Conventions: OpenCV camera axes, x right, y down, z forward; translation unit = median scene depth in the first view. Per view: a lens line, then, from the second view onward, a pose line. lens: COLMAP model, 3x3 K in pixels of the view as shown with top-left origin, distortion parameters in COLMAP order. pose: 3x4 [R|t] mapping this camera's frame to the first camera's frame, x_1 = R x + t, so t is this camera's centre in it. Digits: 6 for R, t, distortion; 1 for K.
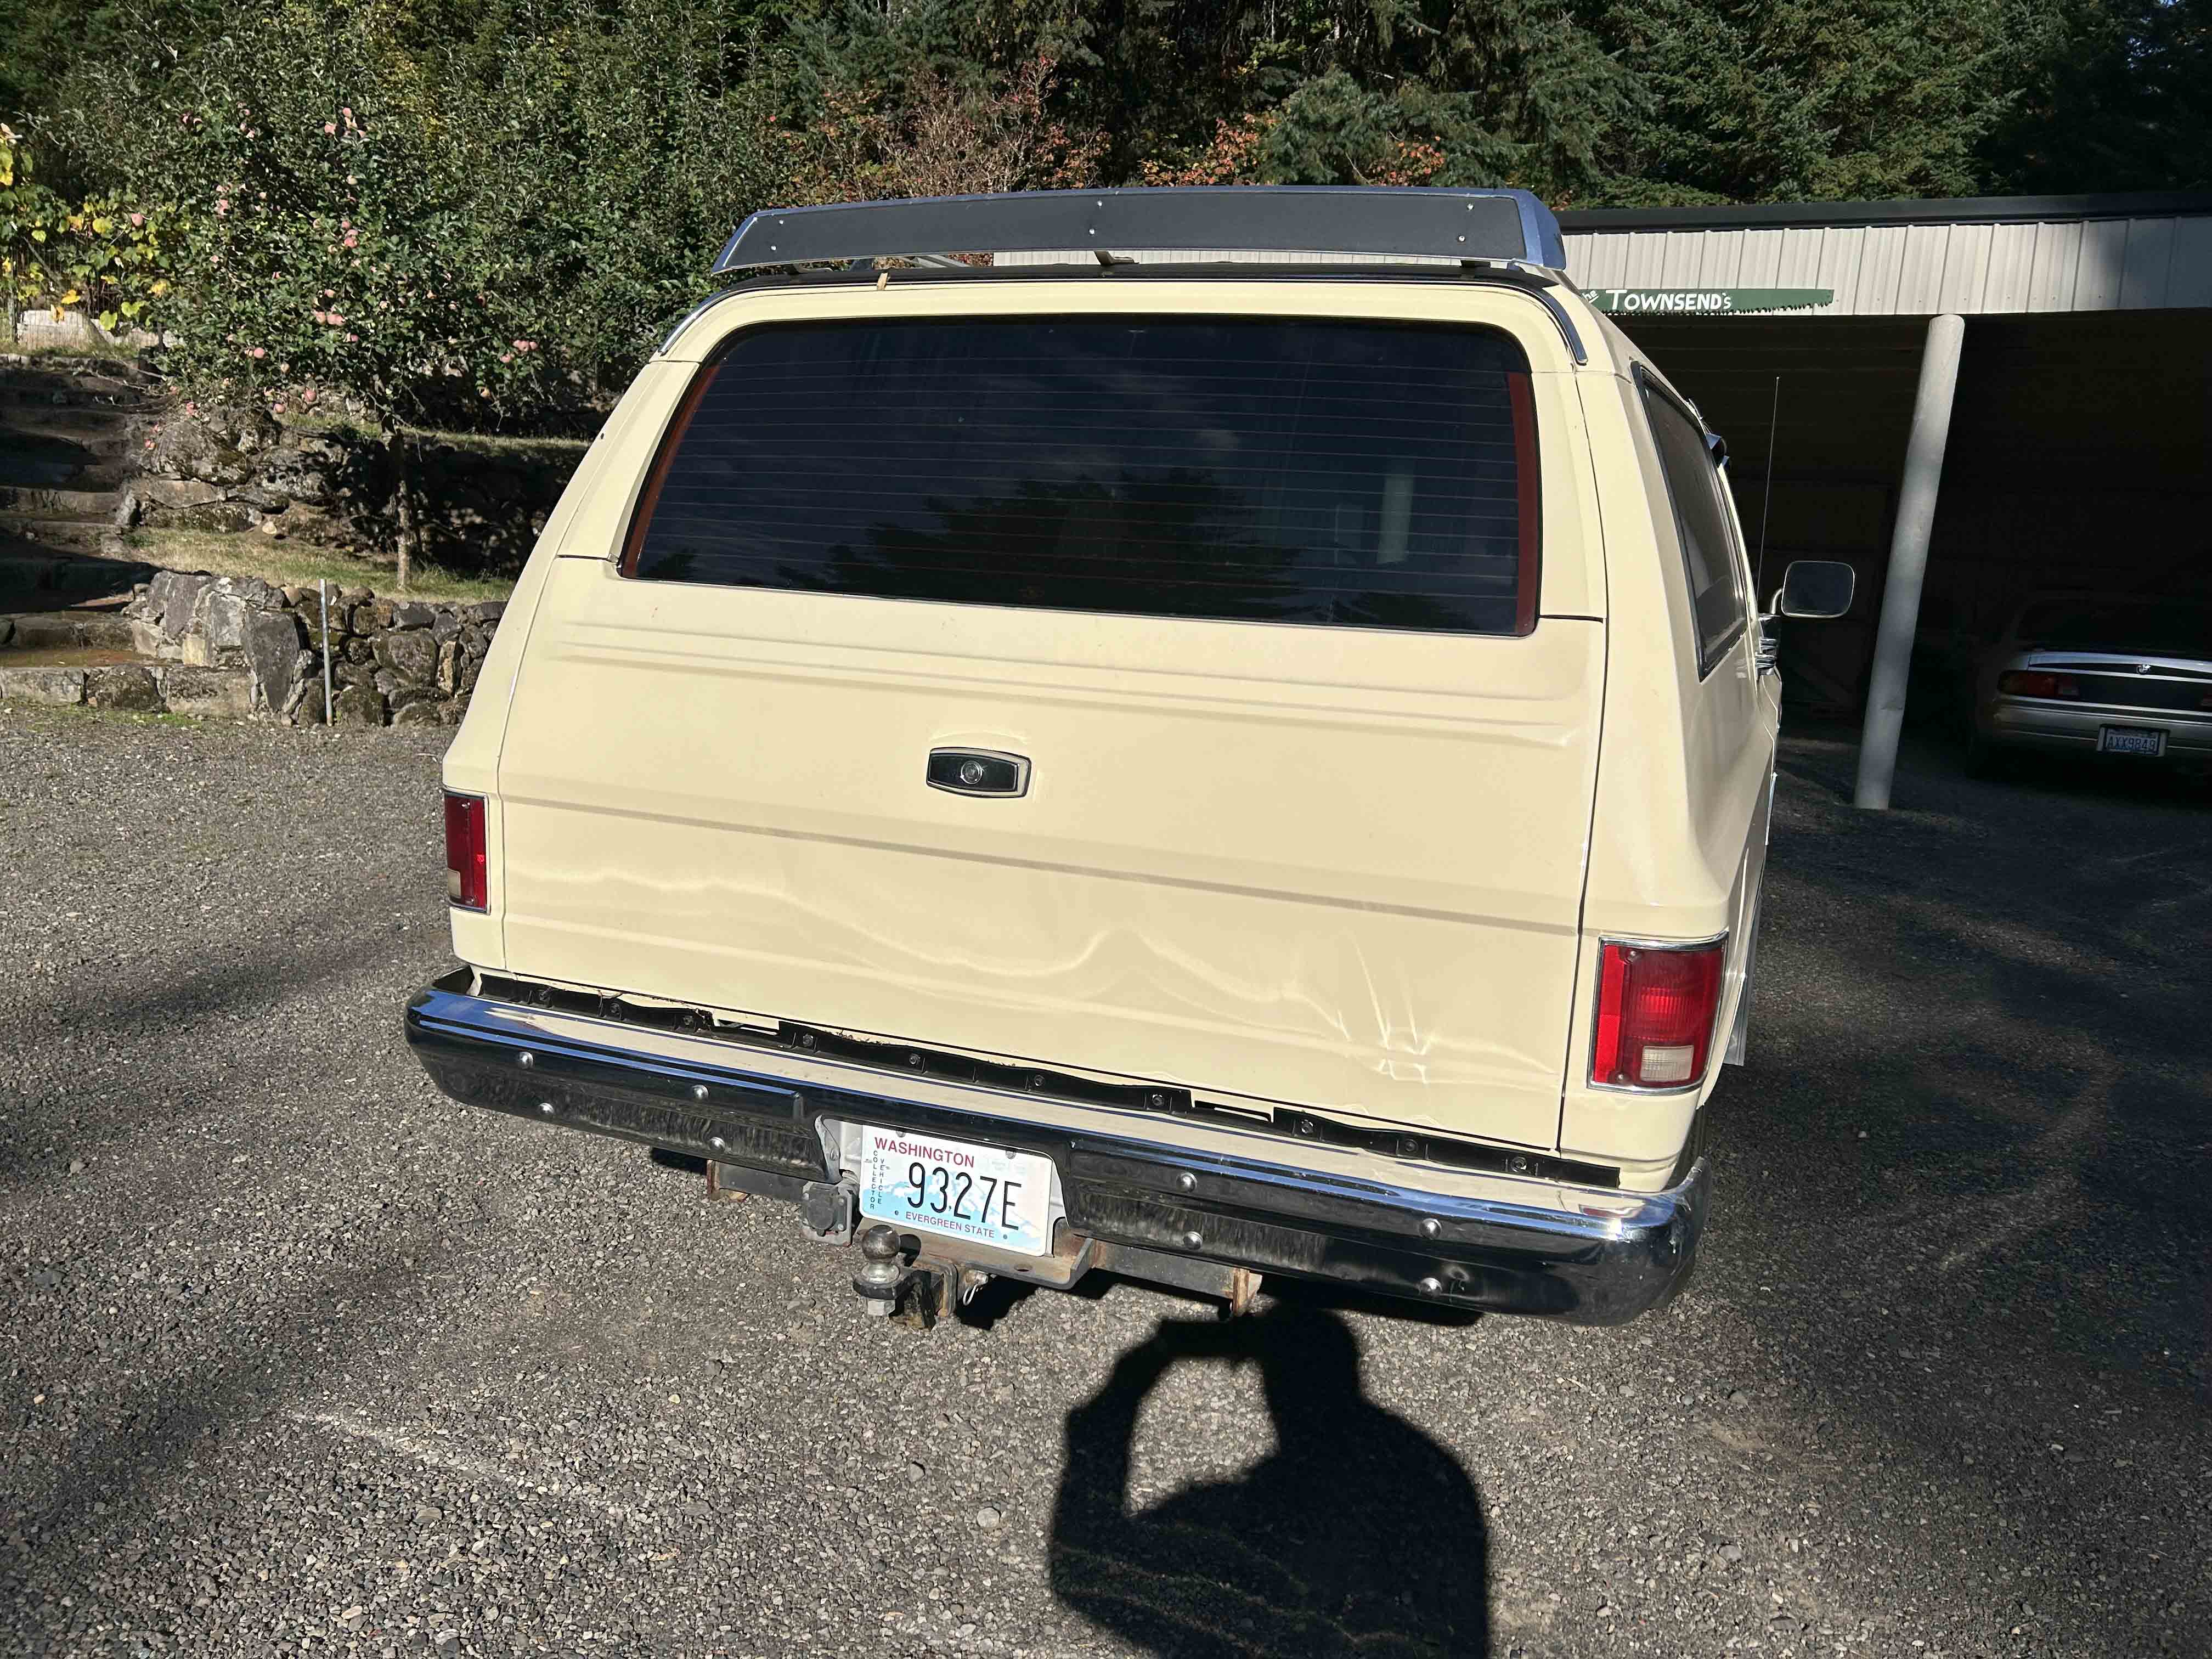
lens RADIAL K [[1700.6, 0, 1123.8], [0, 1700.6, 838.8], [0, 0, 1]] dist [0.050198, -0.059550]
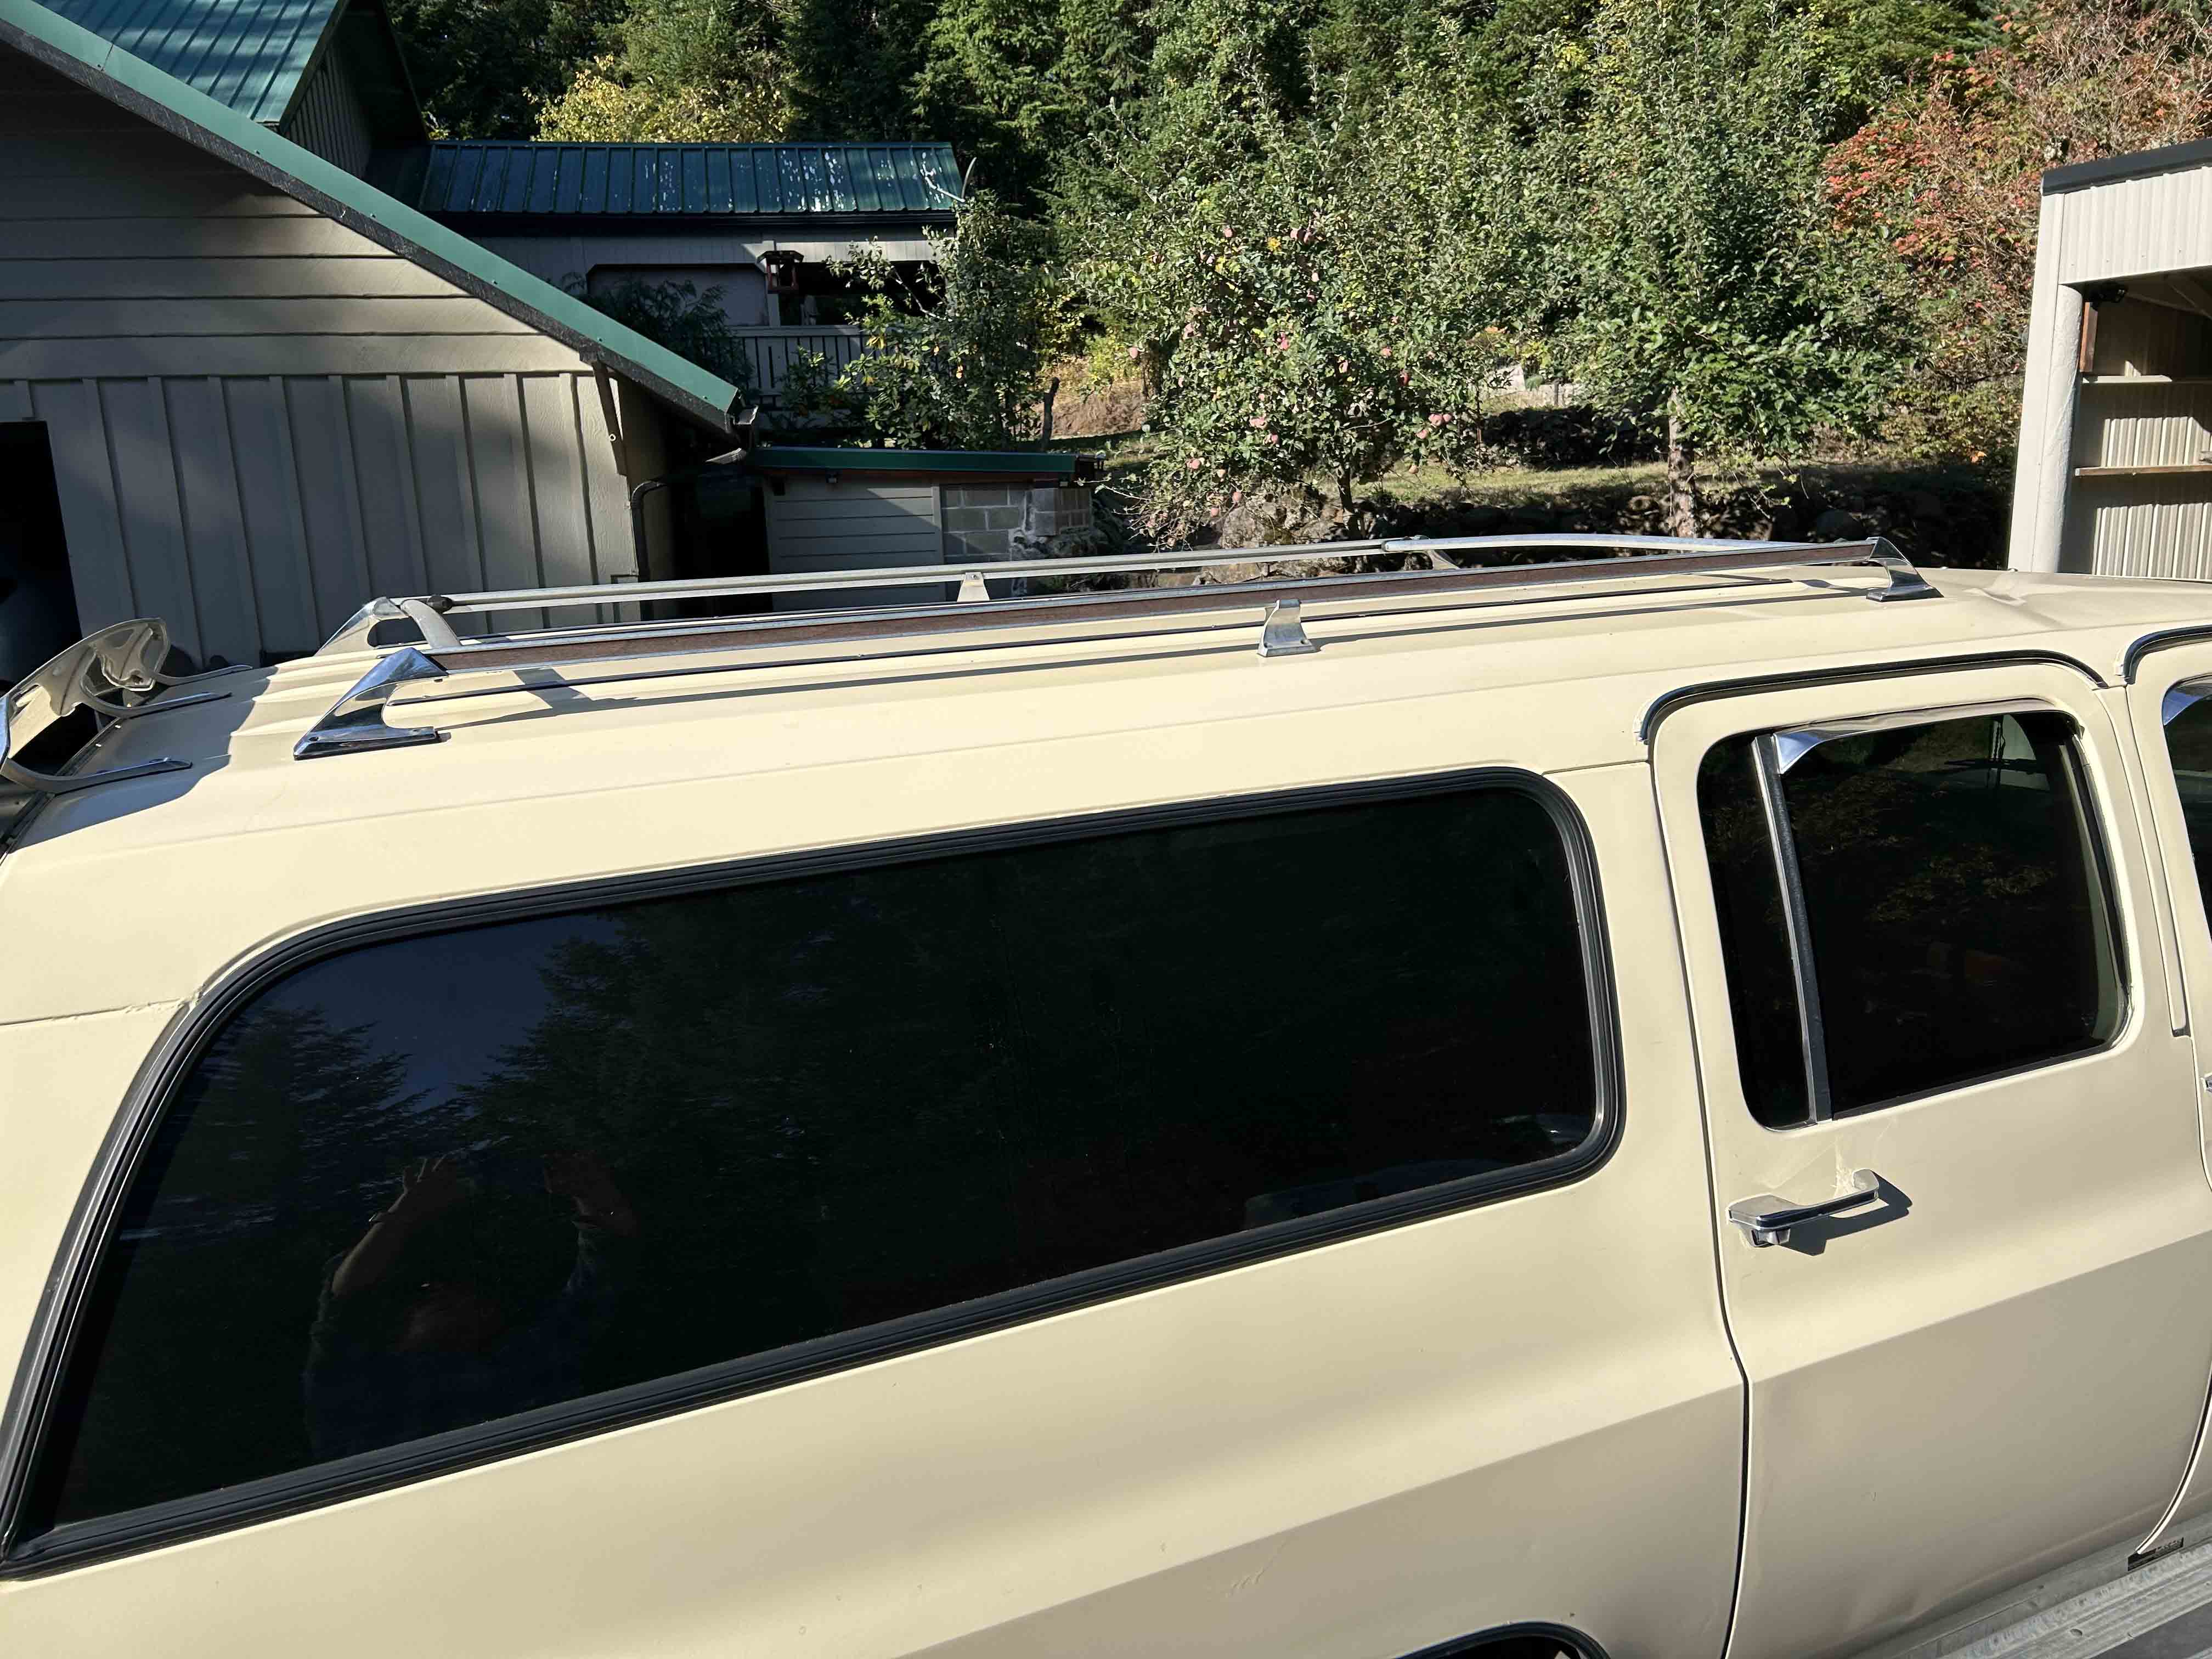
lens RADIAL K [[1710.5, 0, 1106.0], [0, 1710.5, 829.5], [0, 0, 1]] dist [0.010281, -0.004344]
pose [[0.710192, 0.056698, -0.701721, 0.332887], [-0.047292, 0.998342, 0.032802, -0.119395], [0.702417, 0.009890, 0.711696, 0.269636]]
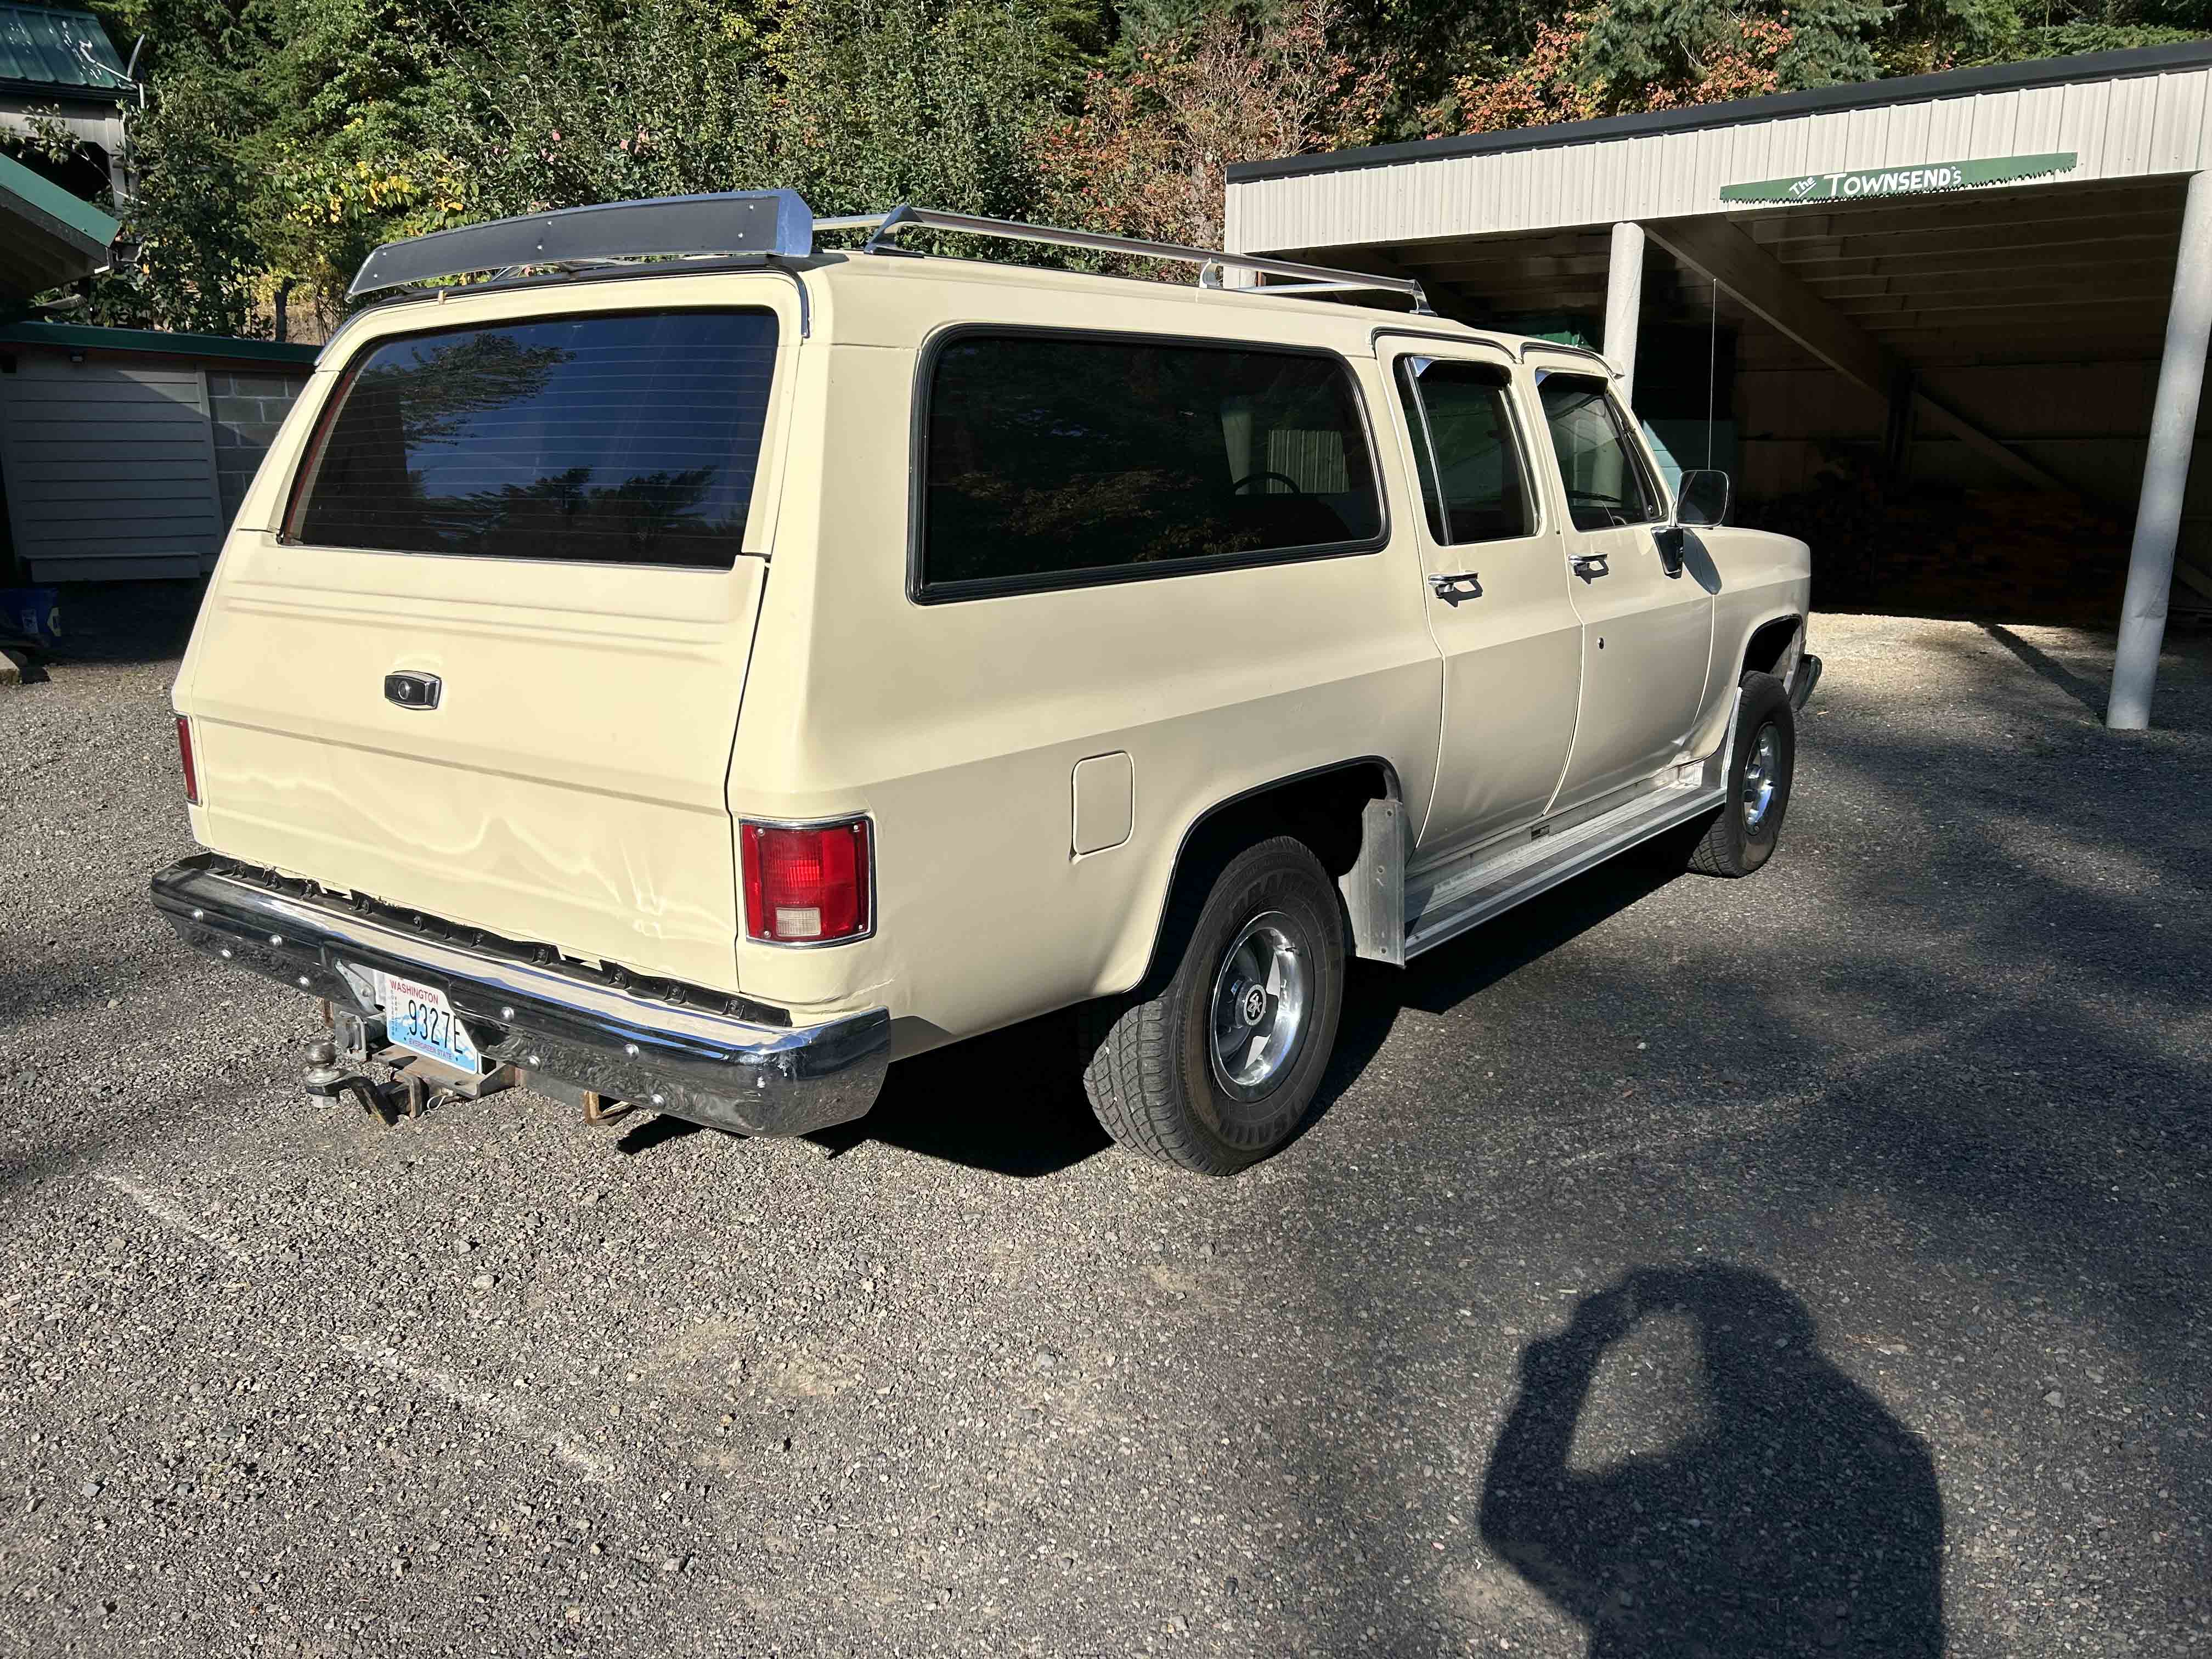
lens RADIAL K [[1700.6, 0, 1123.8], [0, 1700.6, 838.8], [0, 0, 1]] dist [0.050198, -0.059550]
pose [[0.961101, 0.007939, -0.276082, 0.276117], [0.002433, 0.999305, 0.037207, 0.008655], [0.276185, -0.036431, 0.960414, -0.029074]]
